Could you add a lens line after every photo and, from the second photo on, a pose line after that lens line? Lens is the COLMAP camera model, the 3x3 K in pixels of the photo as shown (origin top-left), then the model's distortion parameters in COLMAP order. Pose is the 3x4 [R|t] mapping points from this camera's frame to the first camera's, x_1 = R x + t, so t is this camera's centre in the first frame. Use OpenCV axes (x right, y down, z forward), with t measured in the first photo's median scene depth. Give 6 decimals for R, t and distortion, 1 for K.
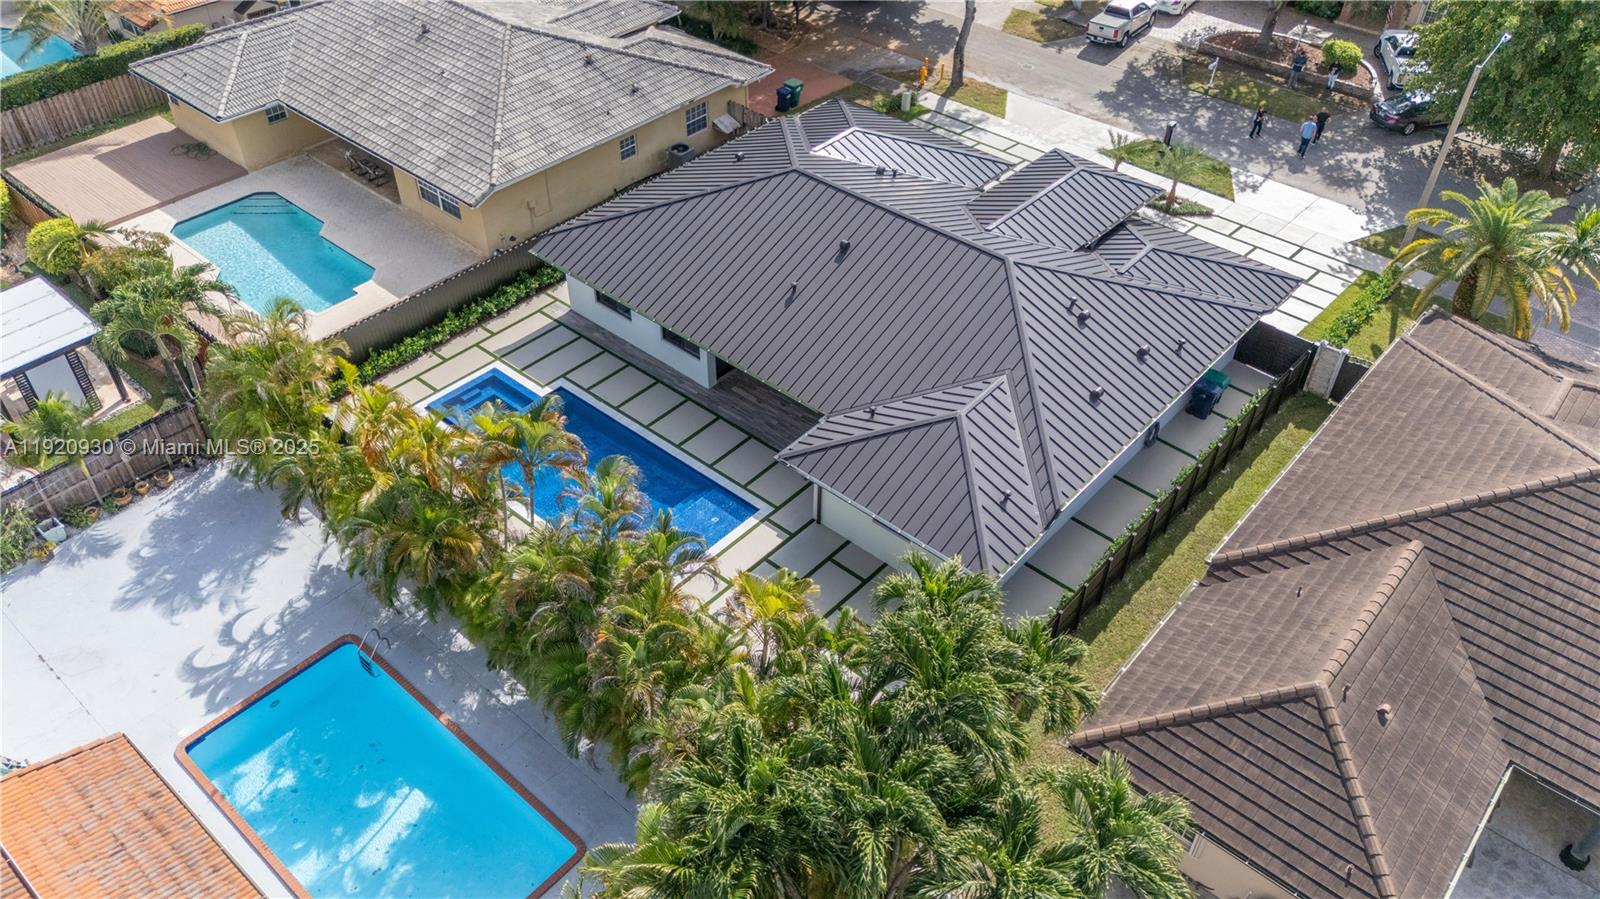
lens RADIAL K [[1174.1, 0, 800.0], [0, 1174.1, 449.5], [0, 0, 1]] dist [0.052015, -0.044850]
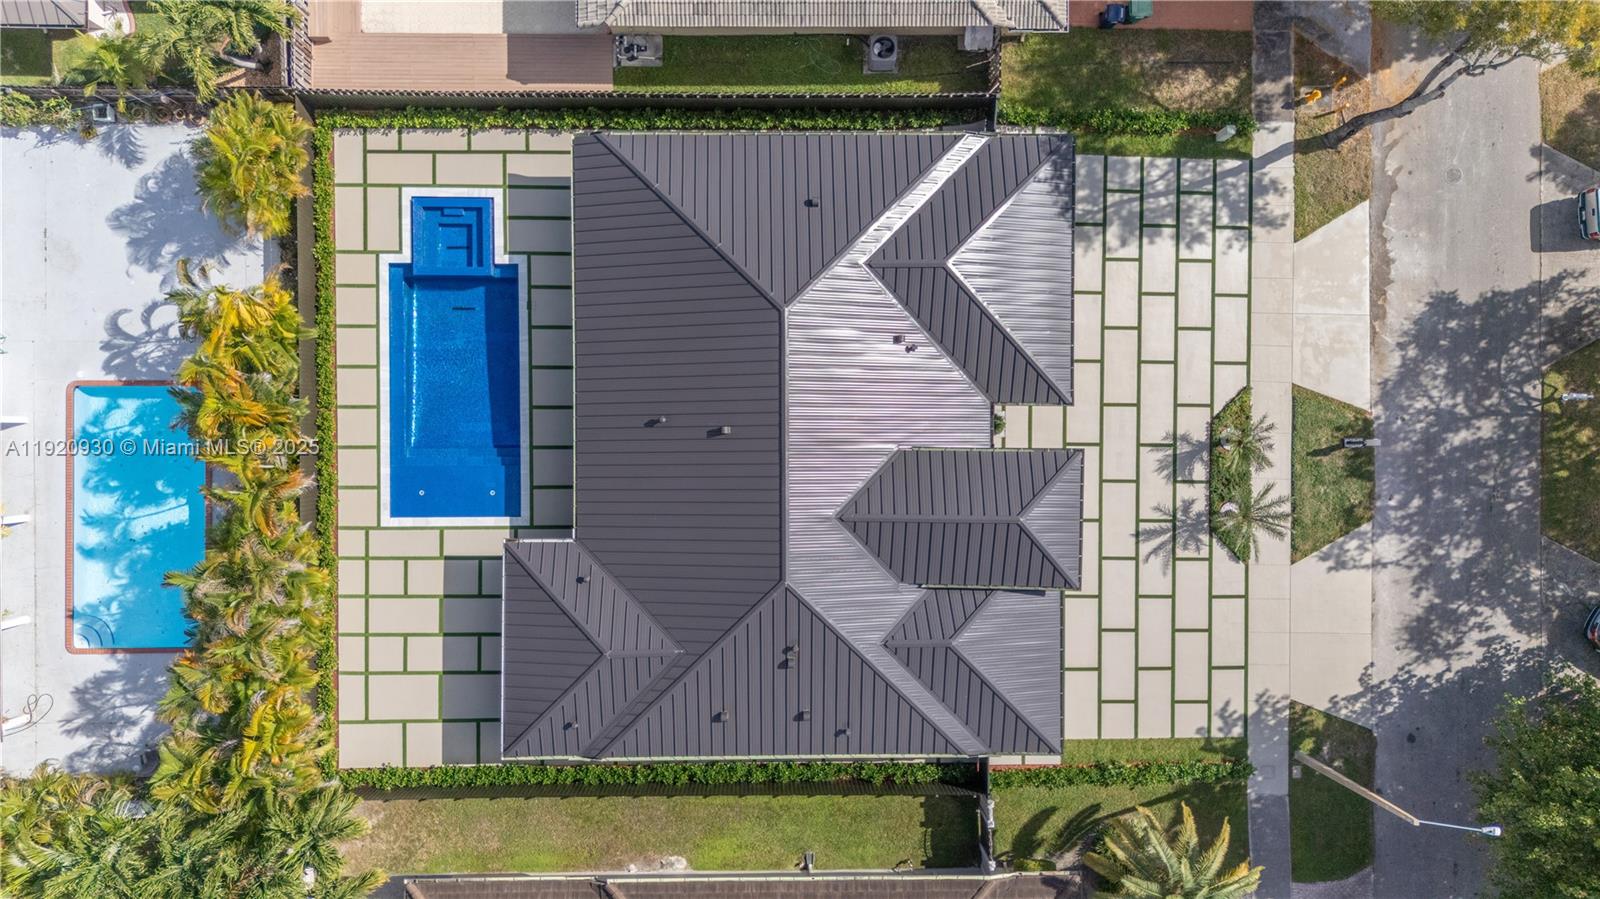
lens RADIAL K [[1174.1, 0, 800.0], [0, 1174.1, 449.5], [0, 0, 1]] dist [0.052015, -0.044850]
pose [[0.657732, 0.753224, 0.006577, 0.077412], [-0.506343, 0.435652, 0.744194, -0.836693], [0.557679, -0.492810, 0.667932, 0.321879]]
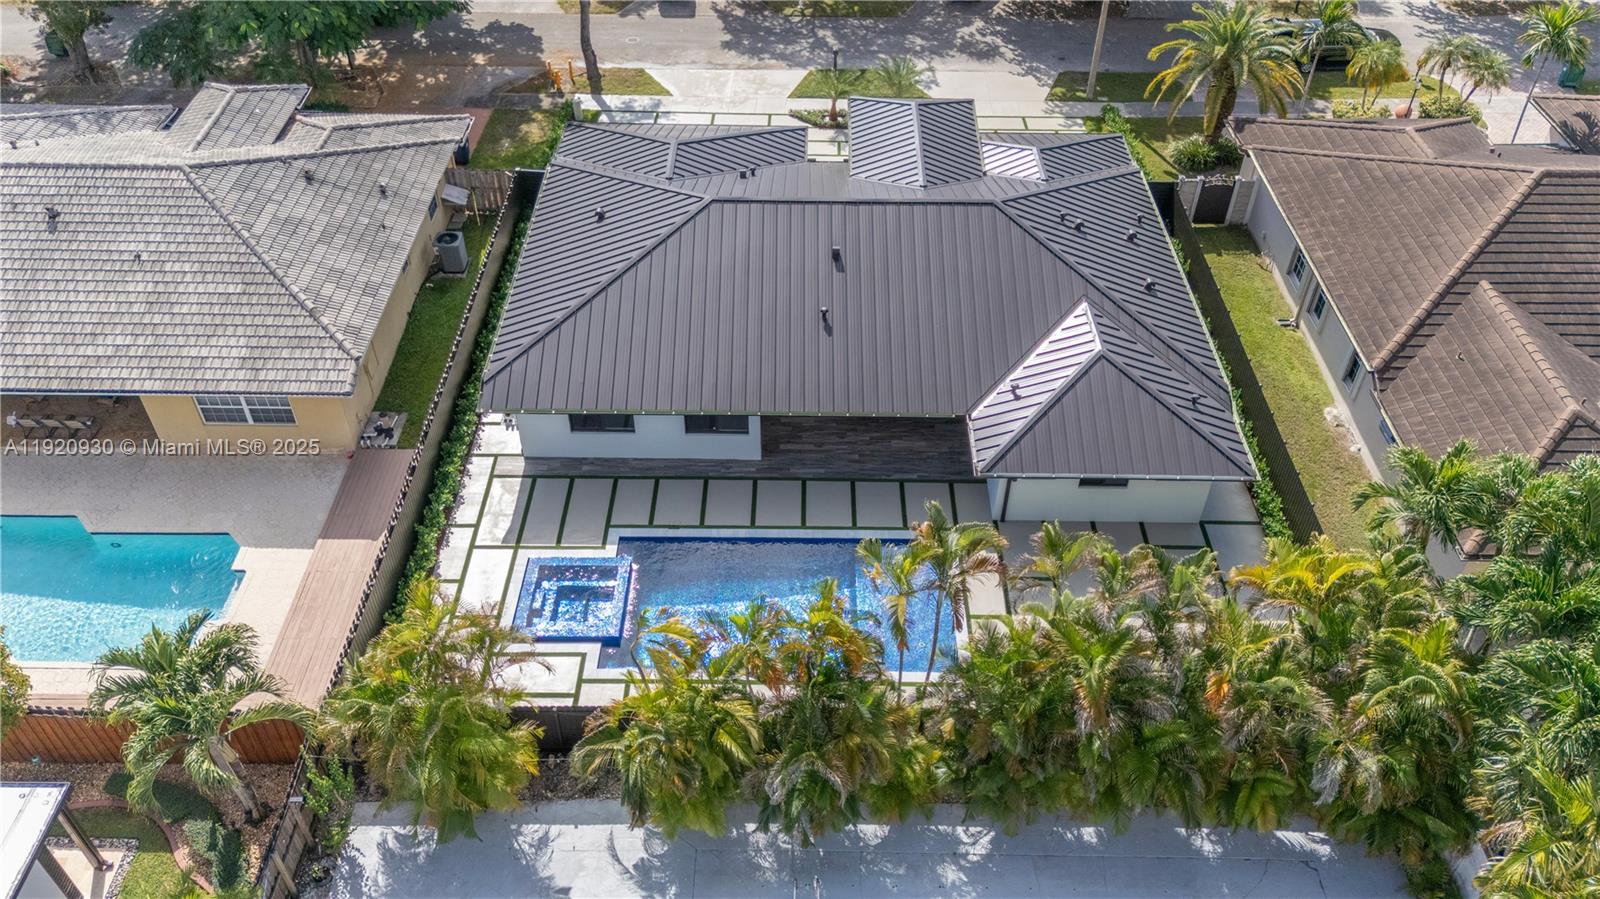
lens RADIAL K [[1210.3, 0, 797.4], [0, 1210.3, 448.5], [0, 0, 1]] dist [0.064145, -0.069069]
pose [[0.760187, -0.439422, 0.478564, -0.451880], [0.428528, 0.892766, 0.139040, -0.161141], [-0.488343, 0.099382, 0.866974, 0.182203]]
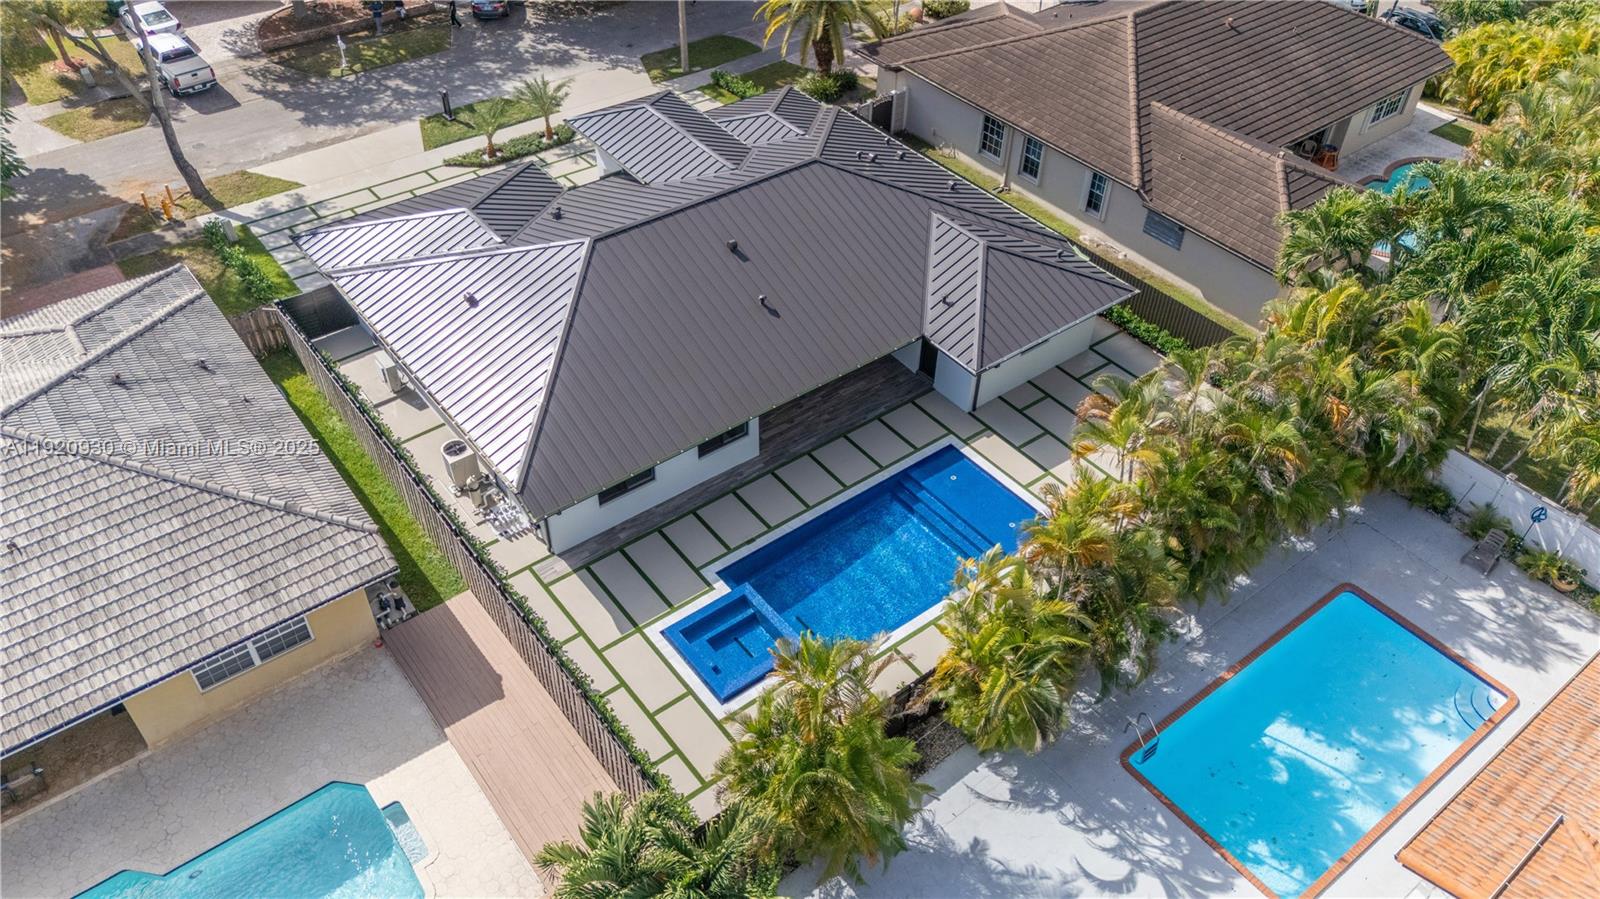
lens RADIAL K [[1174.1, 0, 800.0], [0, 1174.1, 449.5], [0, 0, 1]] dist [0.052015, -0.044850]
pose [[0.195342, -0.663302, 0.722407, -0.674811], [0.632924, 0.647935, 0.423777, -0.390046], [-0.749165, 0.374448, 0.546389, 0.439008]]
